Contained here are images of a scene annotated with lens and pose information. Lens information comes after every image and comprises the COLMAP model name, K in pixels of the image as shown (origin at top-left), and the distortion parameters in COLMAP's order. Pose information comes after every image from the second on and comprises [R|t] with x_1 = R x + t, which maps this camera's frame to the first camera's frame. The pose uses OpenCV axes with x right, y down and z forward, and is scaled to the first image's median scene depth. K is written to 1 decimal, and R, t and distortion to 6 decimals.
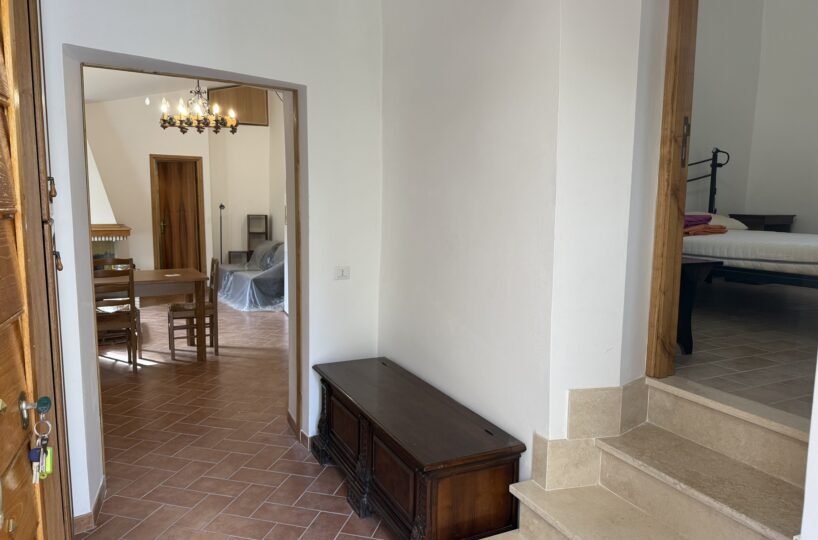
lens RADIAL K [[547.7, 0, 409.0], [0, 547.7, 270.0], [0, 0, 1]] dist [-0.001495, -0.003546]
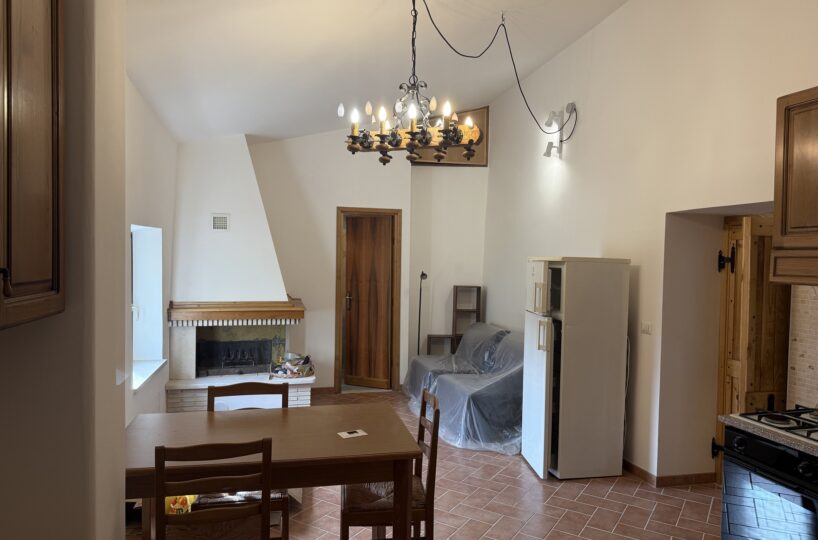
lens RADIAL K [[547.7, 0, 409.0], [0, 547.7, 270.0], [0, 0, 1]] dist [-0.001495, -0.003546]
pose [[0.948559, 0.014446, -0.316271, -0.140397], [-0.046626, 0.994440, -0.094420, -0.058250], [0.313149, 0.104309, 0.943958, 0.329049]]
